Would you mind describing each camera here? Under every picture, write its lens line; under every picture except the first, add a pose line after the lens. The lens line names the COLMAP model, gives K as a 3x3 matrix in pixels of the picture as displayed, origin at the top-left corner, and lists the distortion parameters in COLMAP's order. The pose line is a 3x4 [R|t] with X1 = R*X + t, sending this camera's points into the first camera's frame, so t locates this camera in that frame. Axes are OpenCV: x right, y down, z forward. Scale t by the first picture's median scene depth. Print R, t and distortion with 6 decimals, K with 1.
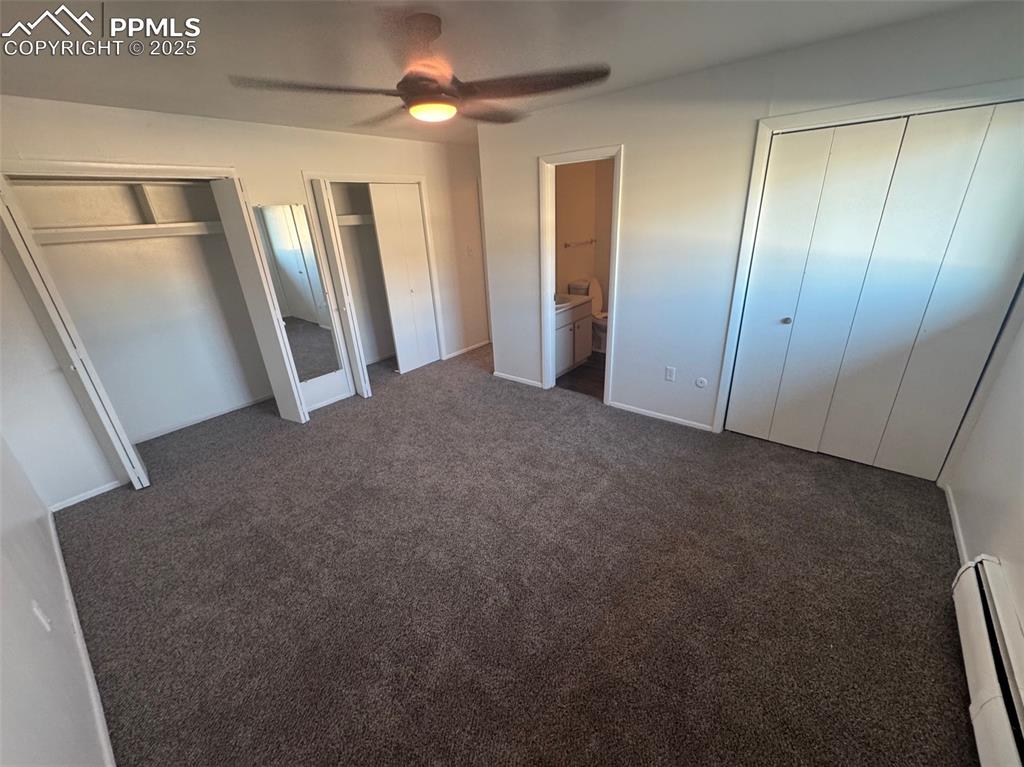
lens RADIAL K [[407.8, 0, 511.3], [0, 407.8, 383.3], [0, 0, 1]] dist [-0.002759, -0.000197]
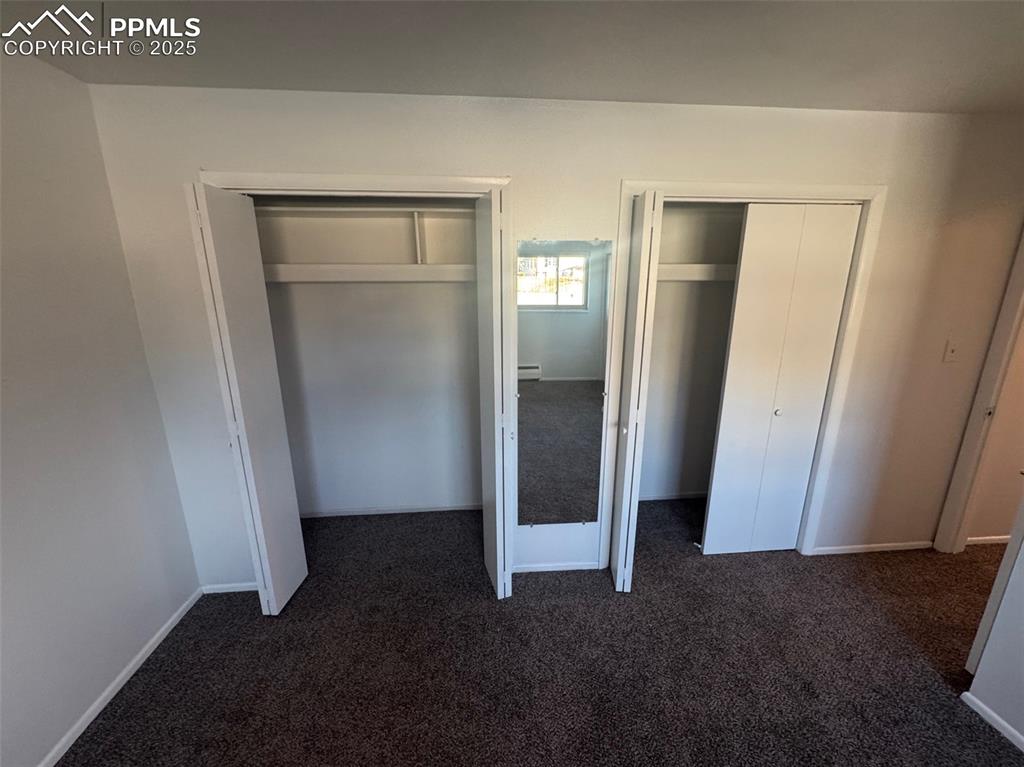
lens RADIAL K [[407.8, 0, 511.5], [0, 407.8, 384.0], [0, 0, 1]] dist [-0.002759, -0.000197]
pose [[0.692774, 0.223602, -0.685613, -0.142175], [-0.308785, 0.951130, -0.001813, -0.168249], [0.651702, 0.212963, 0.727964, 0.442208]]
